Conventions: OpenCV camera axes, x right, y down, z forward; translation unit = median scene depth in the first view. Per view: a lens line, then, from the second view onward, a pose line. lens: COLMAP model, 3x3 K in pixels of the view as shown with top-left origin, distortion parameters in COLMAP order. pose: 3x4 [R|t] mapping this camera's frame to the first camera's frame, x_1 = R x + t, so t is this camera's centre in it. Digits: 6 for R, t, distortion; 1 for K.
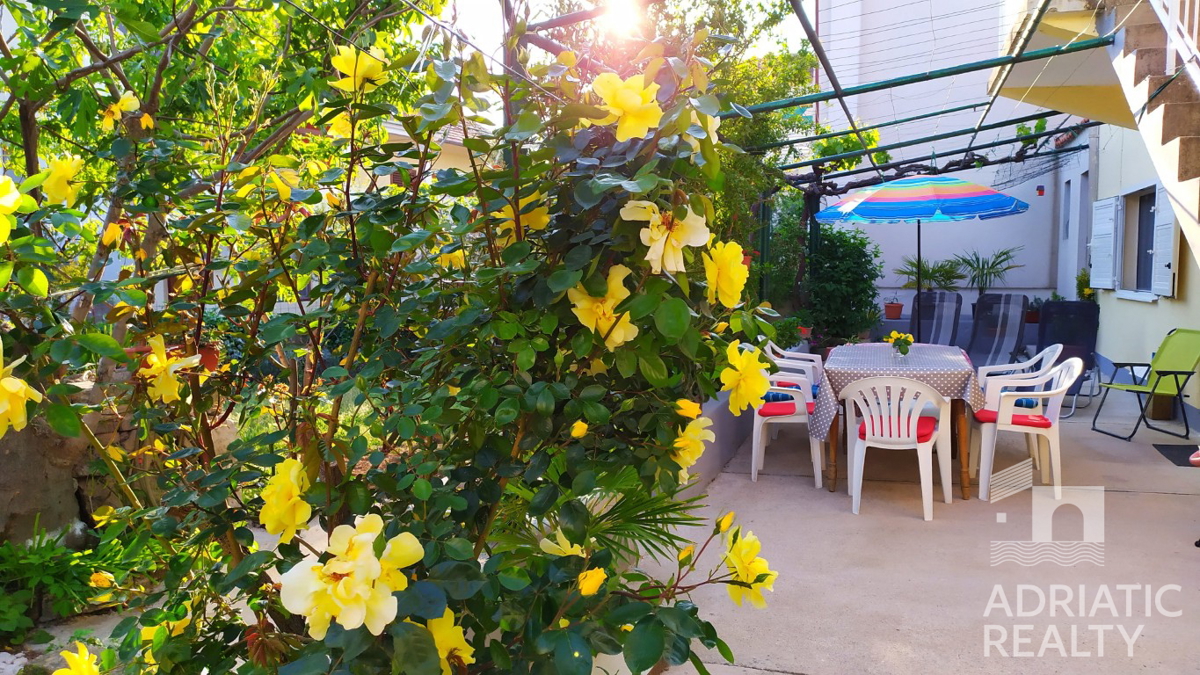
lens RADIAL K [[878.5, 0, 600.0], [0, 878.5, 337.5], [0, 0, 1]] dist [0.008189, 0.002769]
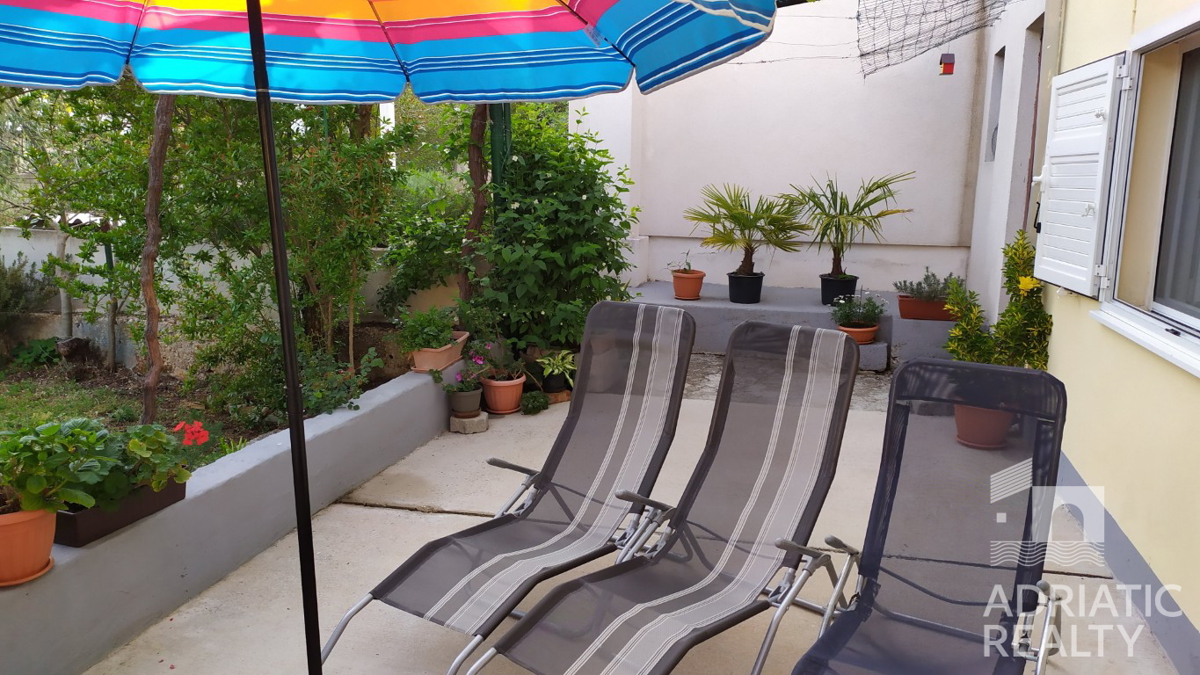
lens RADIAL K [[878.5, 0, 600.0], [0, 878.5, 337.5], [0, 0, 1]] dist [0.008189, 0.002769]
pose [[0.997551, 0.004664, 0.069781, 0.277454], [-0.011705, 0.994833, 0.100846, -0.061221], [-0.068950, -0.101416, 0.992452, 0.515731]]
